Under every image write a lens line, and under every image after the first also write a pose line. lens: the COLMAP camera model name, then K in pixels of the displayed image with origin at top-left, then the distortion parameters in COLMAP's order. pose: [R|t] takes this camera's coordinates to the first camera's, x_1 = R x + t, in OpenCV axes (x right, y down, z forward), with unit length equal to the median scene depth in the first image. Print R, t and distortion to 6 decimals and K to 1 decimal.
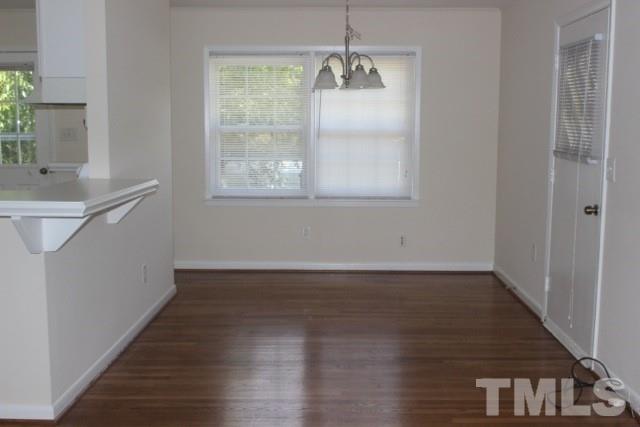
lens RADIAL K [[718.6, 0, 322.7], [0, 718.6, 207.6], [0, 0, 1]] dist [-0.060102, 0.000000]
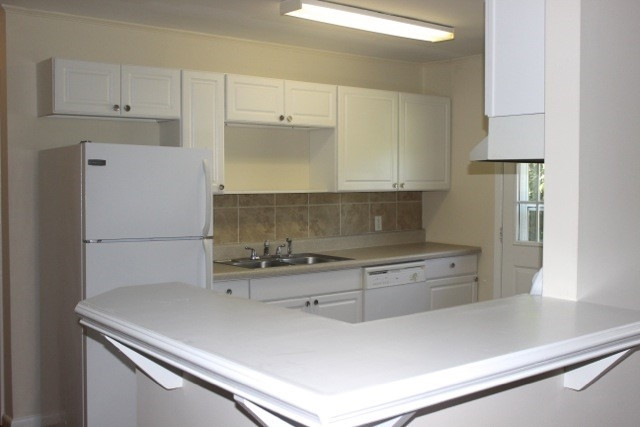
lens RADIAL K [[718.6, 0, 320.6], [0, 718.6, 214.7], [0, 0, 1]] dist [-0.060102, 0.000000]
pose [[0.642092, 0.035027, -0.765827, -0.015407], [-0.093662, 0.995056, -0.033017, -0.048793], [0.760885, 0.092929, 0.642198, 0.366189]]
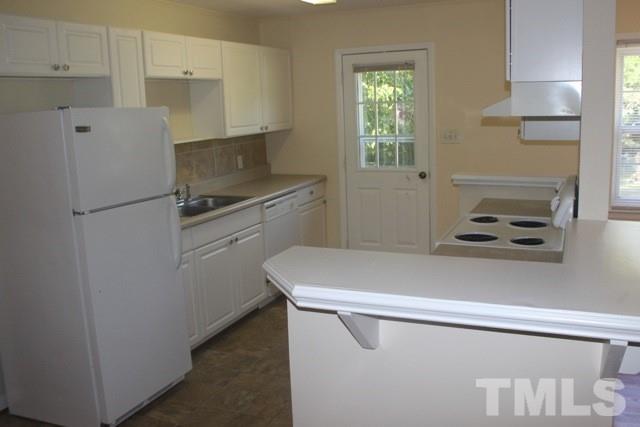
lens RADIAL K [[597.7, 0, 325.2], [0, 597.7, 212.5], [0, 0, 1]] dist [-0.099262, 0.000000]
pose [[0.926674, 0.031695, -0.374527, -0.242063], [-0.007525, 0.997803, 0.065822, -0.060607], [0.375790, -0.058177, 0.924877, 0.243540]]
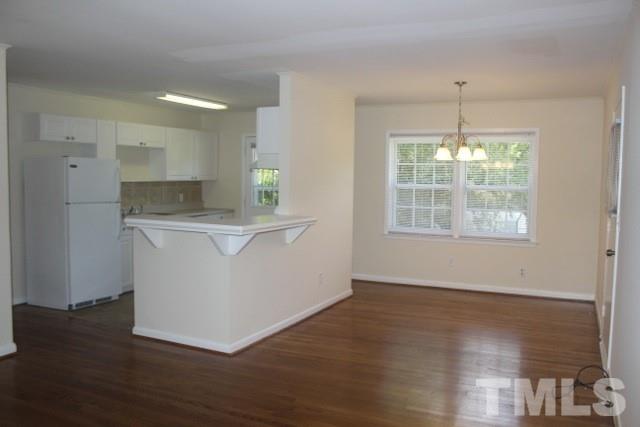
lens RADIAL K [[530.5, 0, 317.6], [0, 530.5, 214.4], [0, 0, 1]] dist [-0.120854, 0.030264]
pose [[0.910232, 0.038023, -0.412350, 0.177110], [-0.060852, 0.997247, -0.042370, 0.003157], [0.409604, 0.063659, 0.910040, -0.044926]]
